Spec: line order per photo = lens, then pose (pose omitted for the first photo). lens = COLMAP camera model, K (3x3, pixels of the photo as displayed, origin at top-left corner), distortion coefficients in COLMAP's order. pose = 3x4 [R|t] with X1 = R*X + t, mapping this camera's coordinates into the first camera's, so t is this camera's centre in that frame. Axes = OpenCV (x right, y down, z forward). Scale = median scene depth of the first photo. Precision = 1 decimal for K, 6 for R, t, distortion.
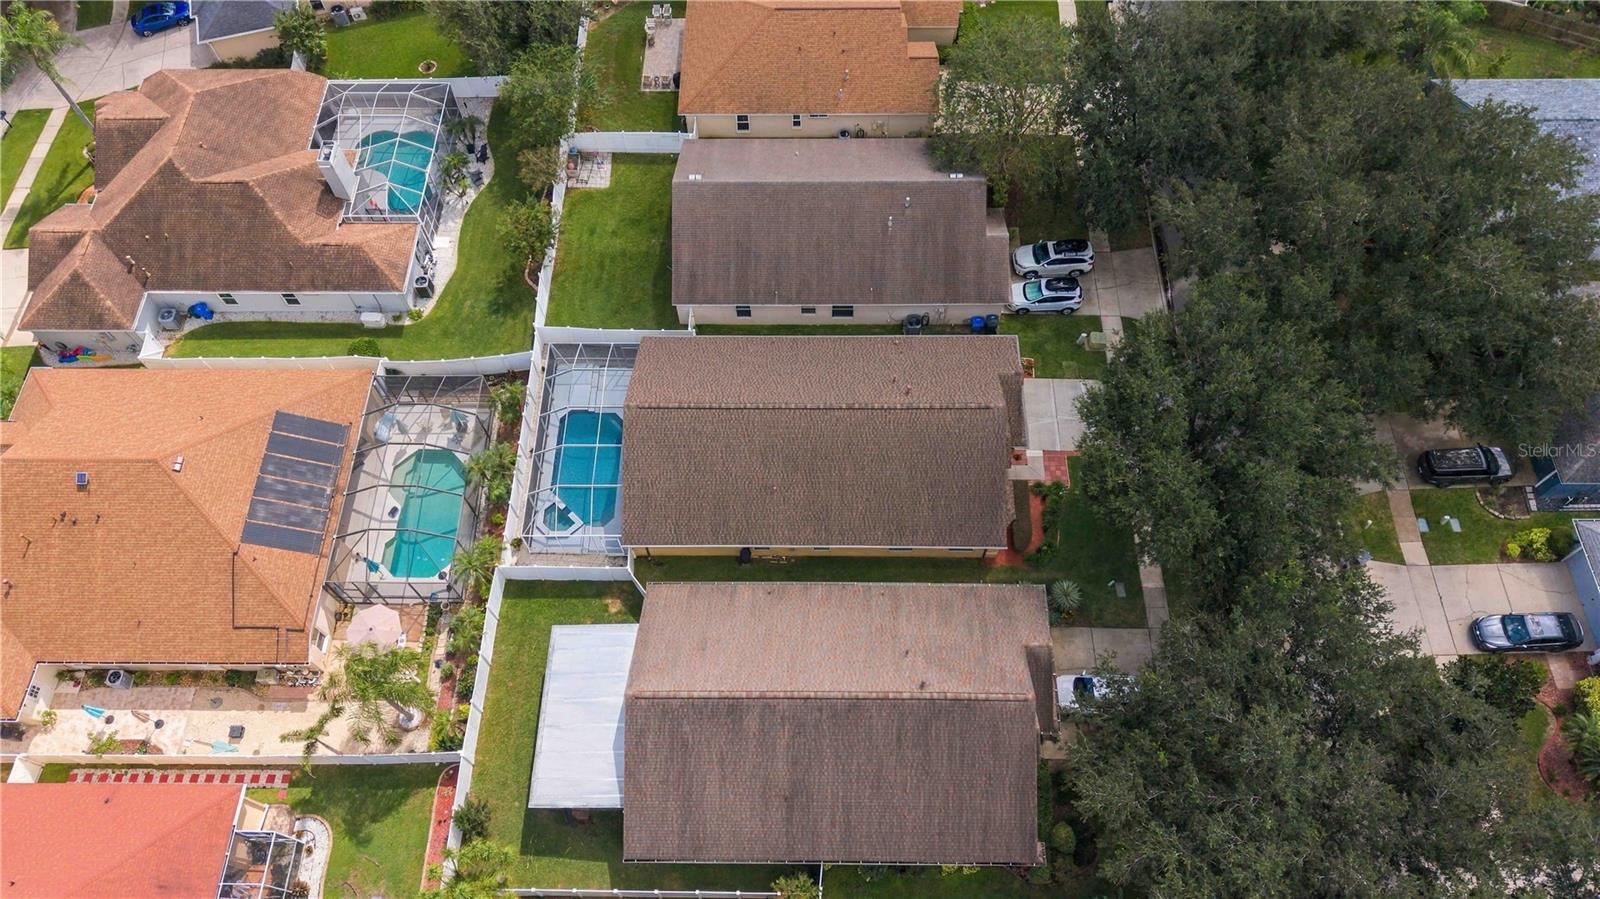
lens RADIAL K [[1073.2, 0, 797.7], [0, 1073.2, 451.5], [0, 0, 1]] dist [0.000602, -0.004004]
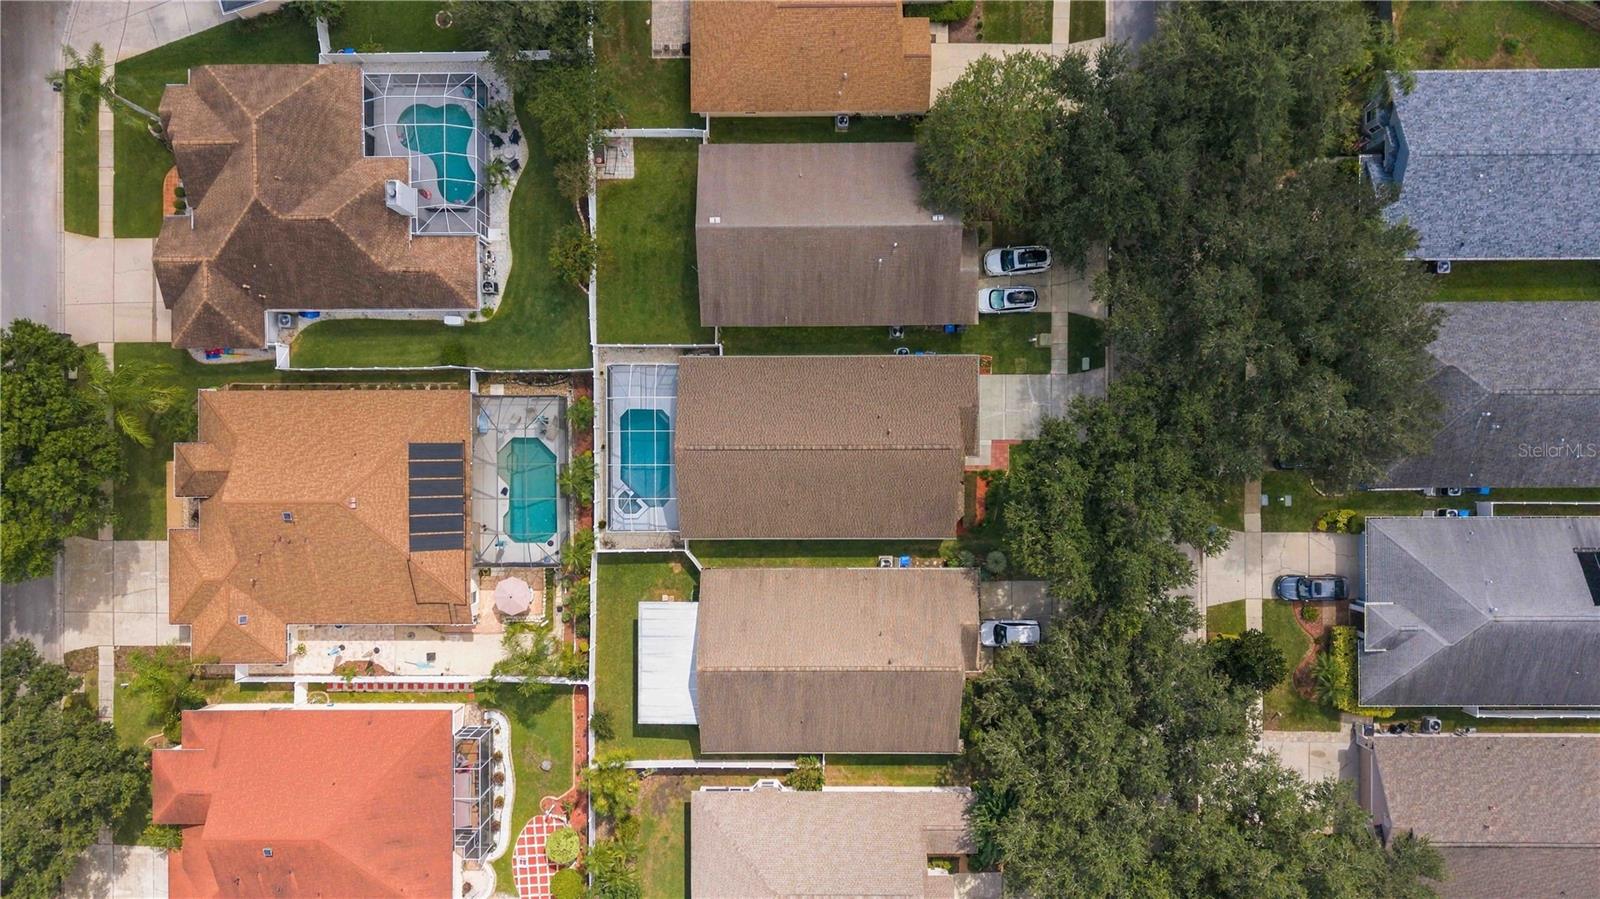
lens RADIAL K [[1073.2, 0, 797.7], [0, 1073.2, 451.5], [0, 0, 1]] dist [0.000602, -0.004004]
pose [[0.999902, -0.014009, 0.000700, -0.009481], [0.011922, 0.875148, 0.483708, -0.611558], [-0.007389, -0.483652, 0.875229, -0.148160]]
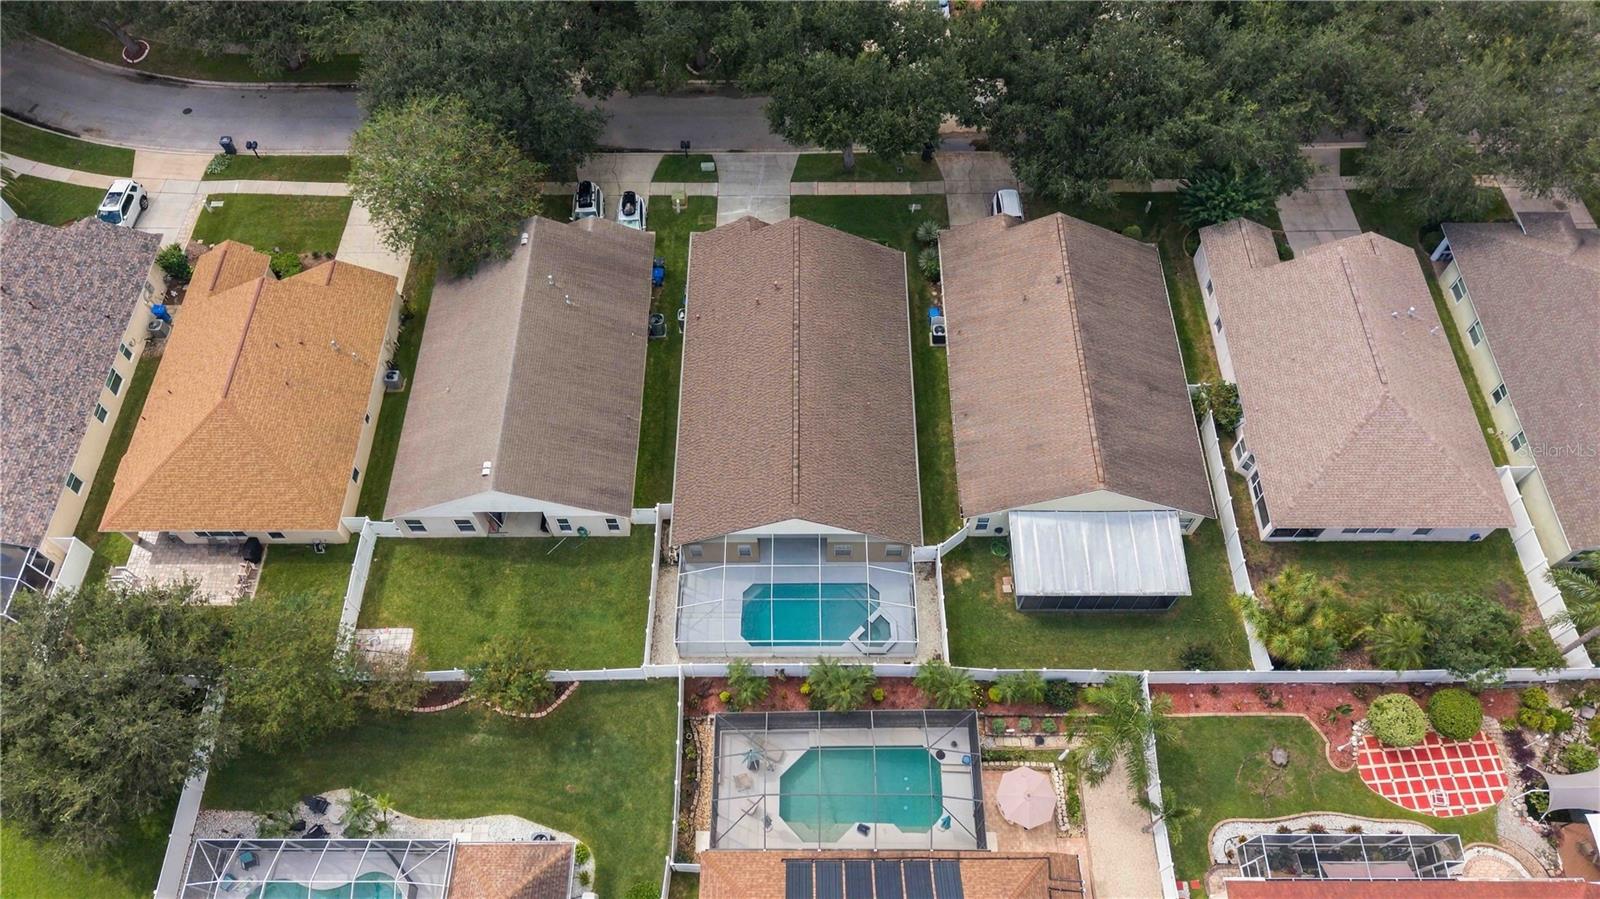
lens RADIAL K [[1073.2, 0, 797.7], [0, 1073.2, 451.5], [0, 0, 1]] dist [0.000602, -0.004004]
pose [[-0.009173, -0.854320, 0.519666, -0.544982], [0.881670, 0.238278, 0.407286, -0.397580], [-0.471777, 0.461910, 0.751043, 0.233783]]
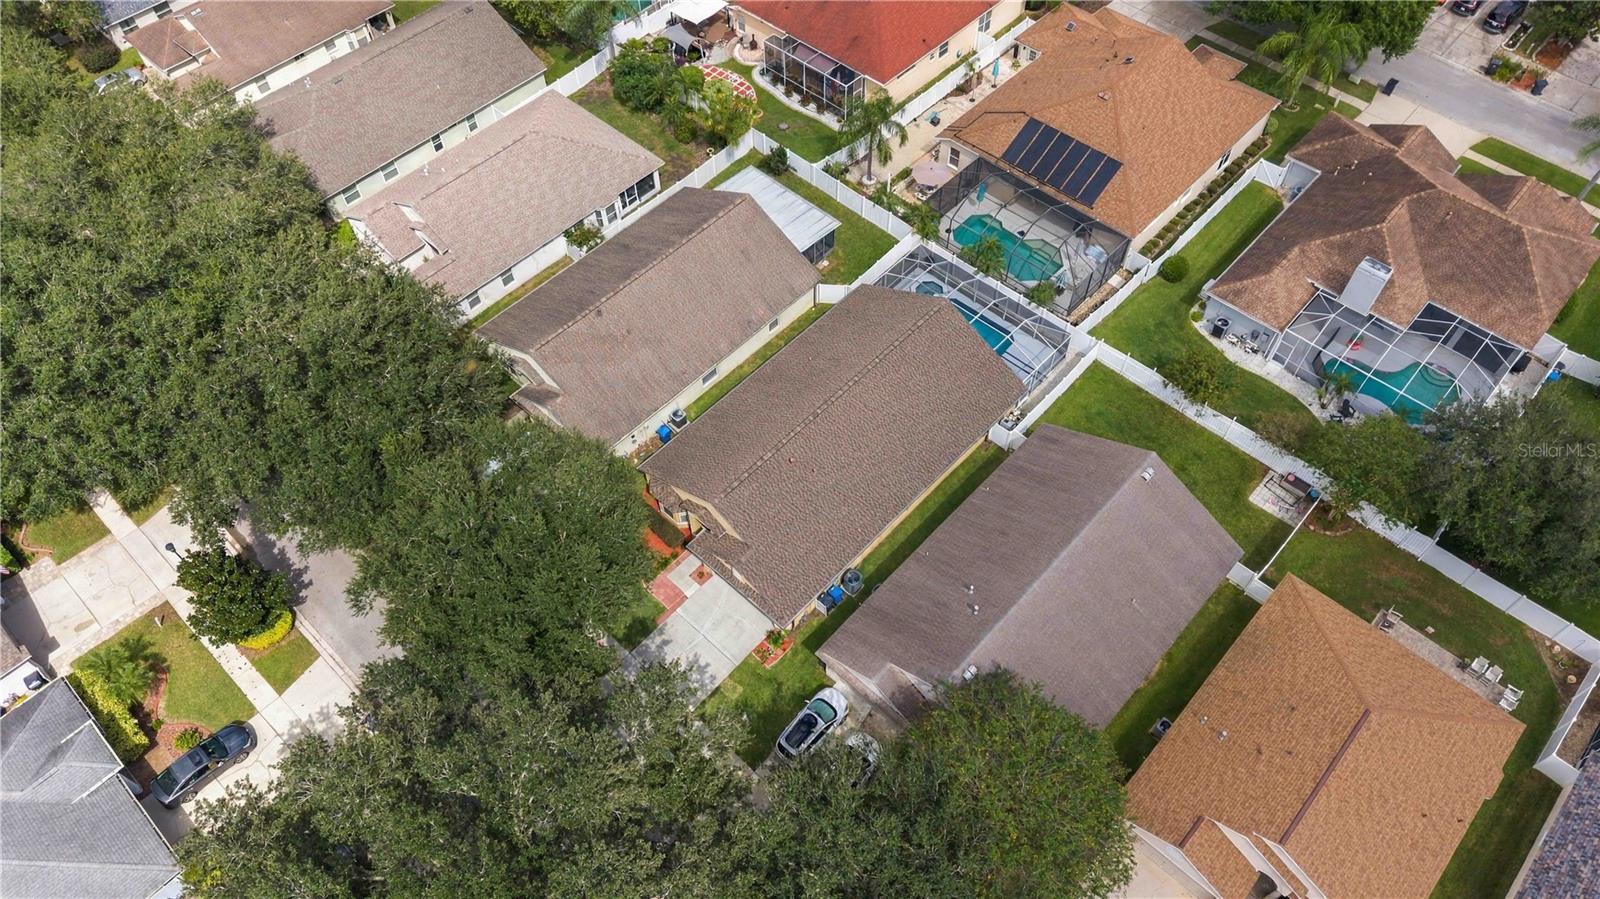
lens RADIAL K [[1073.2, 0, 797.7], [0, 1073.2, 451.5], [0, 0, 1]] dist [0.000602, -0.004004]
pose [[-0.673132, 0.619086, -0.404506, 0.465159], [-0.634978, -0.203468, 0.745255, -0.753497], [0.379073, 0.758507, 0.530067, 0.404498]]
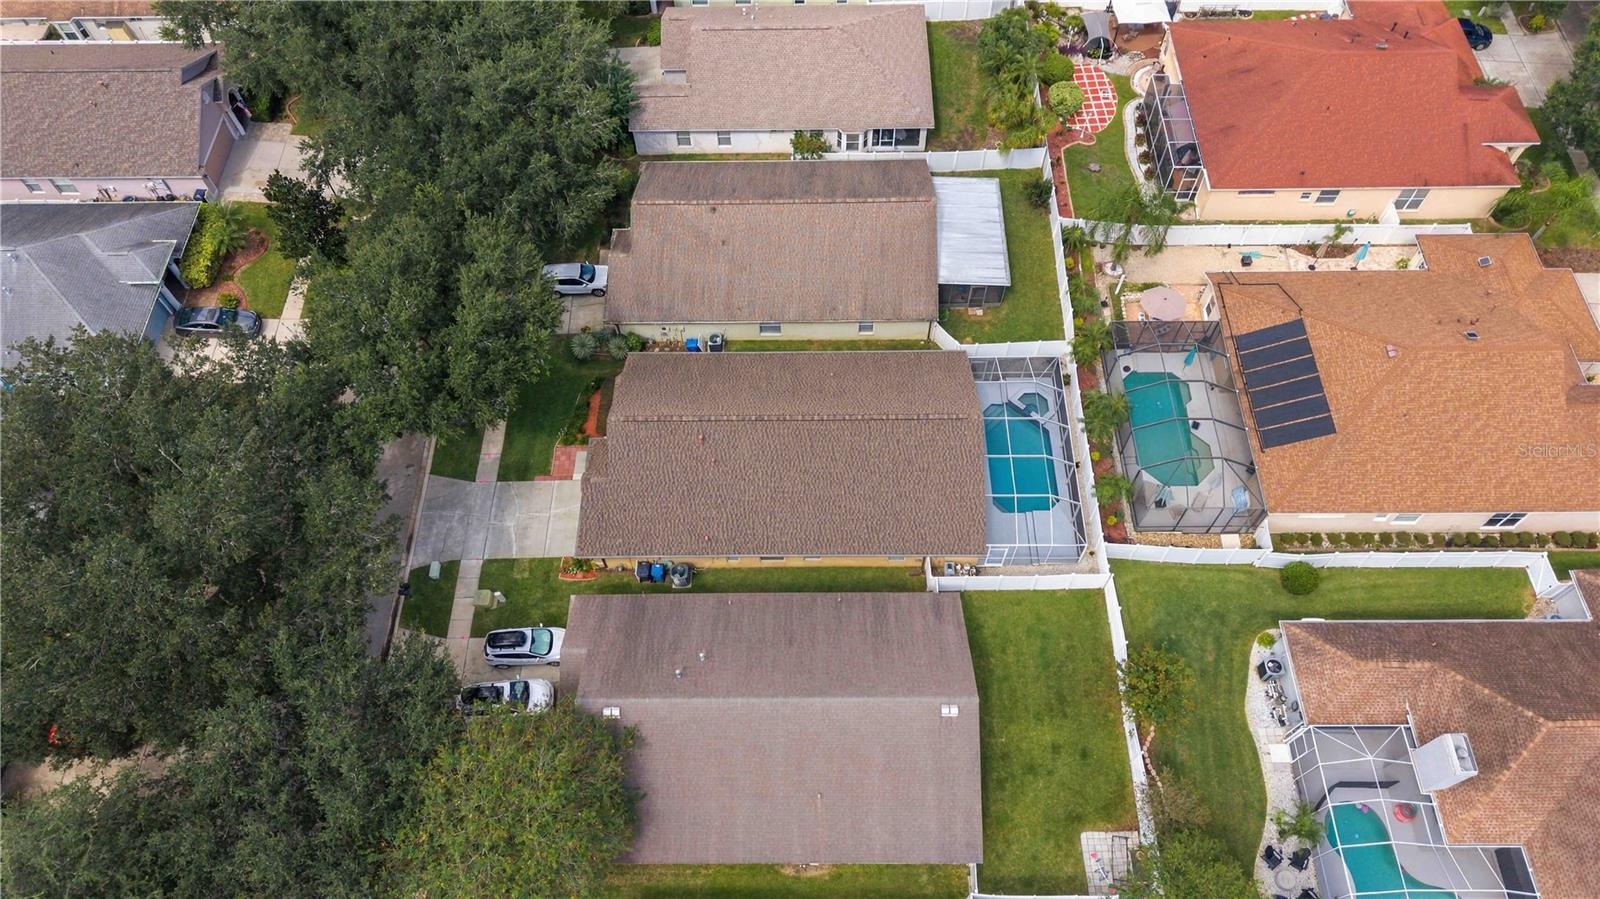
lens RADIAL K [[1073.2, 0, 797.7], [0, 1073.2, 451.5], [0, 0, 1]] dist [0.000602, -0.004004]
pose [[-0.999405, 0.024481, 0.024302, -0.010069], [0.008415, -0.510186, 0.860023, -0.839650], [0.033452, 0.859716, 0.509676, 0.455520]]
